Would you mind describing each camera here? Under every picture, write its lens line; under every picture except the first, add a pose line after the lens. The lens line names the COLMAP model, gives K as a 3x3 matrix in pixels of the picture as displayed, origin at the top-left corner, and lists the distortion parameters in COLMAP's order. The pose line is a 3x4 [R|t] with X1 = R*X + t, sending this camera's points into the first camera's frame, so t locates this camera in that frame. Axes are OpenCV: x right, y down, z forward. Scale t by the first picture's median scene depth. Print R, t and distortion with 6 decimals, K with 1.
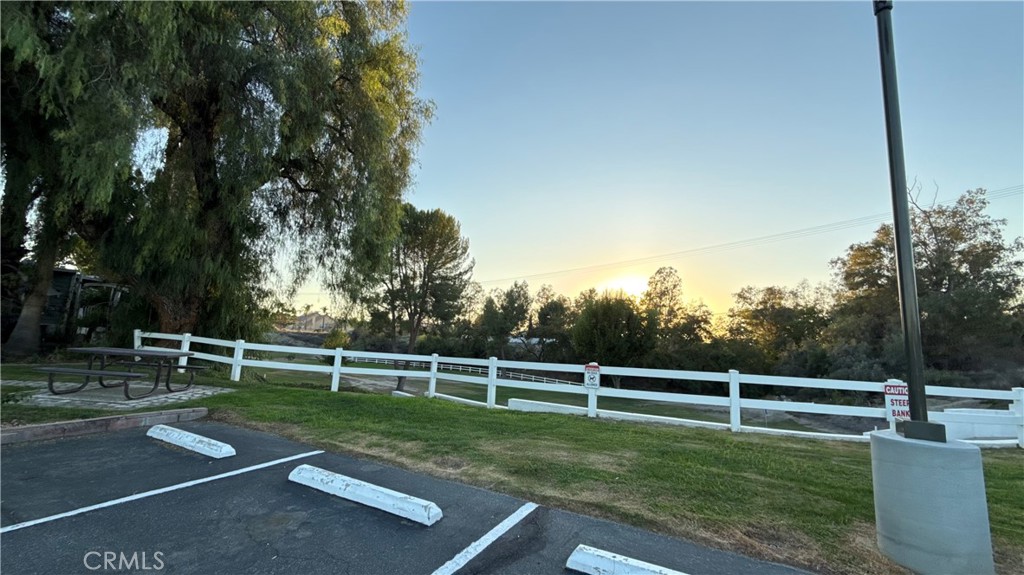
lens RADIAL K [[408.6, 0, 508.0], [0, 408.6, 284.6], [0, 0, 1]] dist [0.002347, -0.000356]
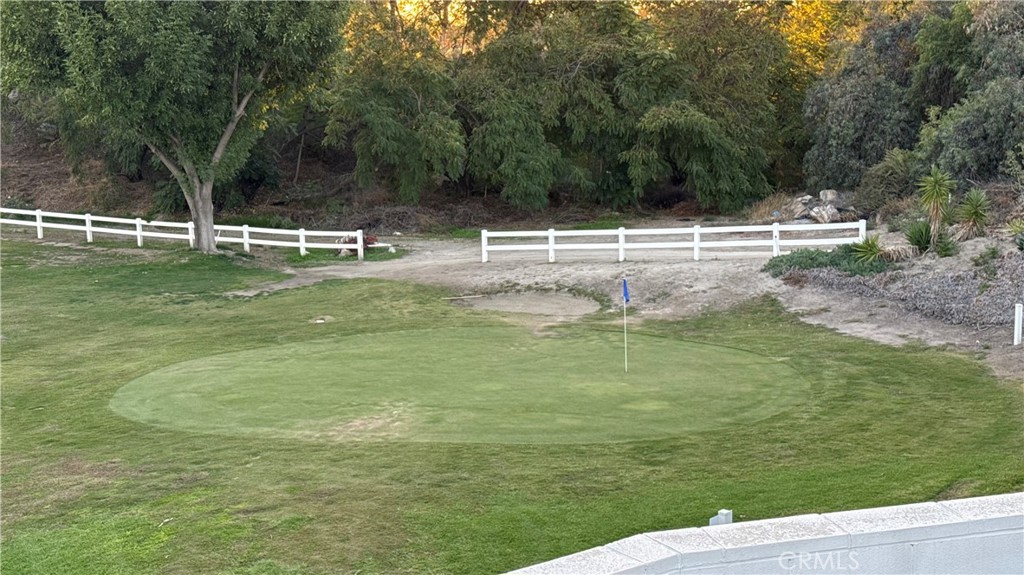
lens RADIAL K [[1431.4, 0, 512.5], [0, 1431.4, 282.3], [0, 0, 1]] dist [0.151006, 0.000000]
pose [[0.961872, -0.108300, 0.251144, 0.178169], [0.027372, 0.951768, 0.305596, 0.023920], [-0.272127, -0.287070, 0.918443, 0.126060]]
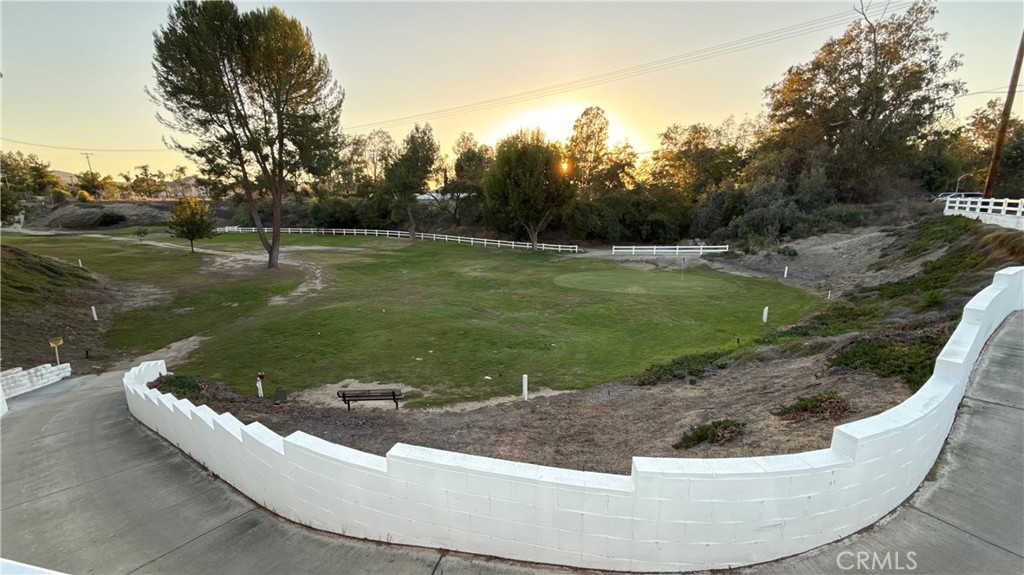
lens RADIAL K [[408.6, 0, 509.0], [0, 408.6, 282.0], [0, 0, 1]] dist [0.002347, -0.000356]
pose [[0.984351, -0.085384, 0.154150, 0.048360], [0.028462, 0.940321, 0.339096, 0.016558], [-0.173904, -0.329402, 0.928037, 0.099081]]
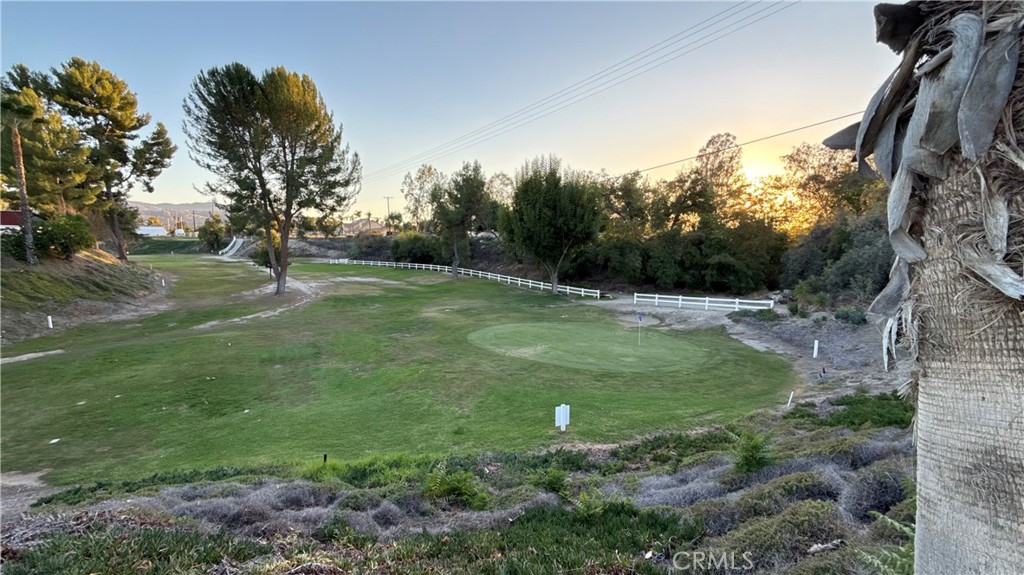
lens RADIAL K [[408.6, 0, 511.9], [0, 408.6, 279.3], [0, 0, 1]] dist [0.002347, -0.000356]
pose [[0.974718, -0.025043, -0.222032, 0.288303], [0.075159, 0.972543, 0.220253, 0.046554], [0.210420, -0.231372, 0.949837, 0.175473]]
